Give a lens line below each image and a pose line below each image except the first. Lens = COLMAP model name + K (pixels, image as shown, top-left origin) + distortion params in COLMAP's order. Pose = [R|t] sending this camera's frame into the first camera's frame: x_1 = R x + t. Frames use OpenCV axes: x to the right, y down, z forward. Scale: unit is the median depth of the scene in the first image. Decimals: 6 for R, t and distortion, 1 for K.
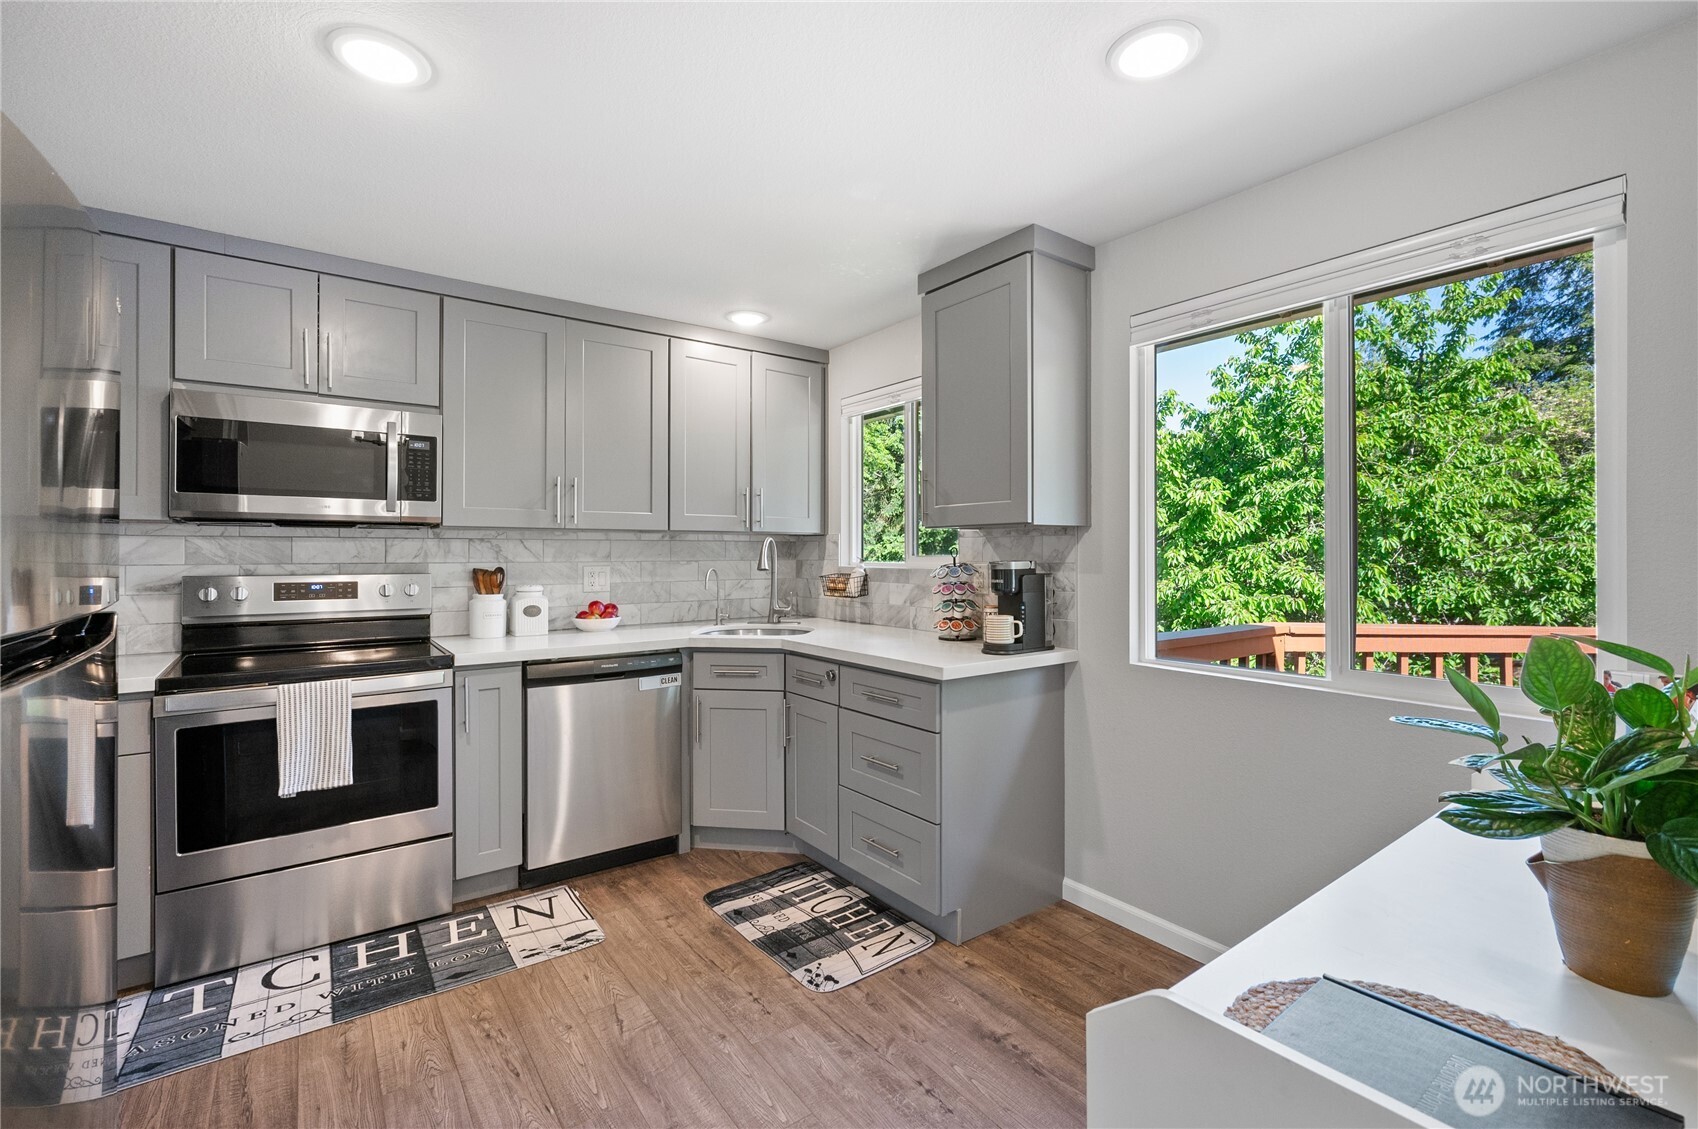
lens RADIAL K [[737.3, 0, 849.2], [0, 737.3, 561.0], [0, 0, 1]] dist [-0.000498, -0.000403]
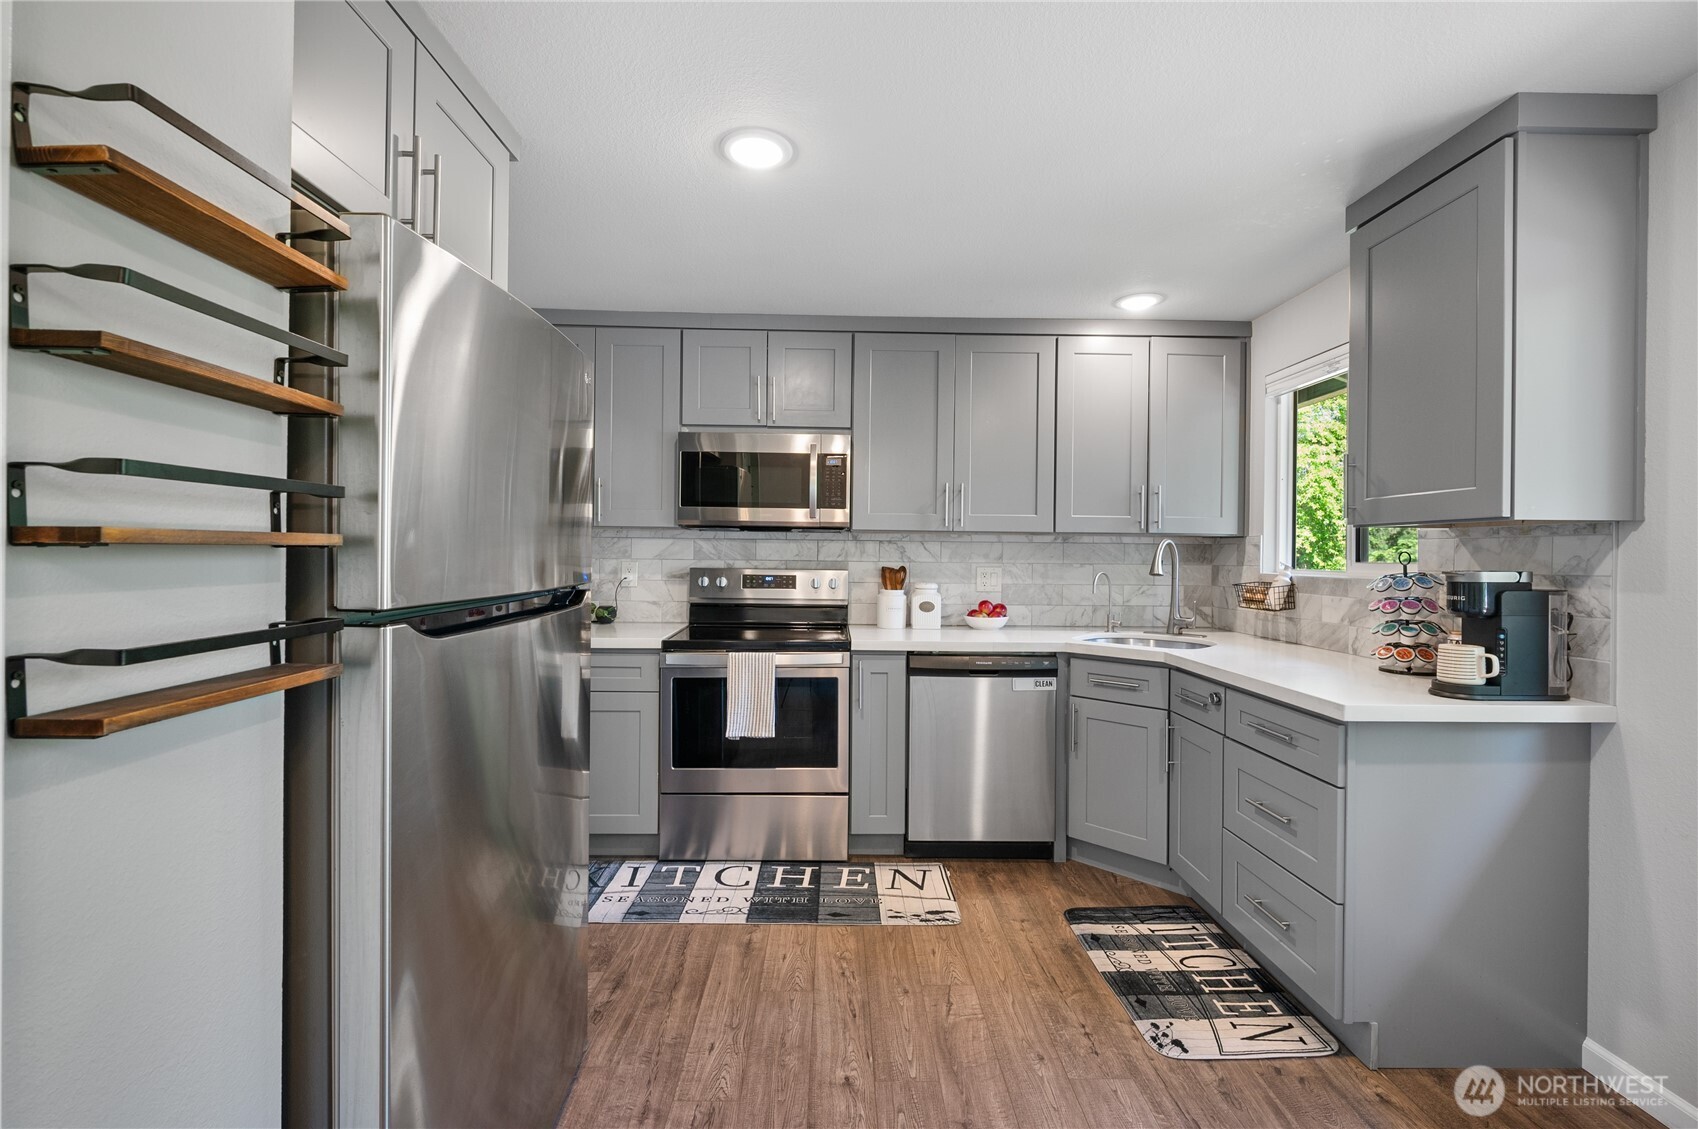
lens RADIAL K [[729.9, 0, 849.0], [0, 729.9, 564.5], [0, 0, 1]] dist [0.000063, -0.000243]
pose [[0.817210, 0.018692, -0.576036, 0.119478], [-0.018692, 0.999808, 0.005926, 0.001001], [0.576036, 0.005925, 0.817403, 0.055415]]
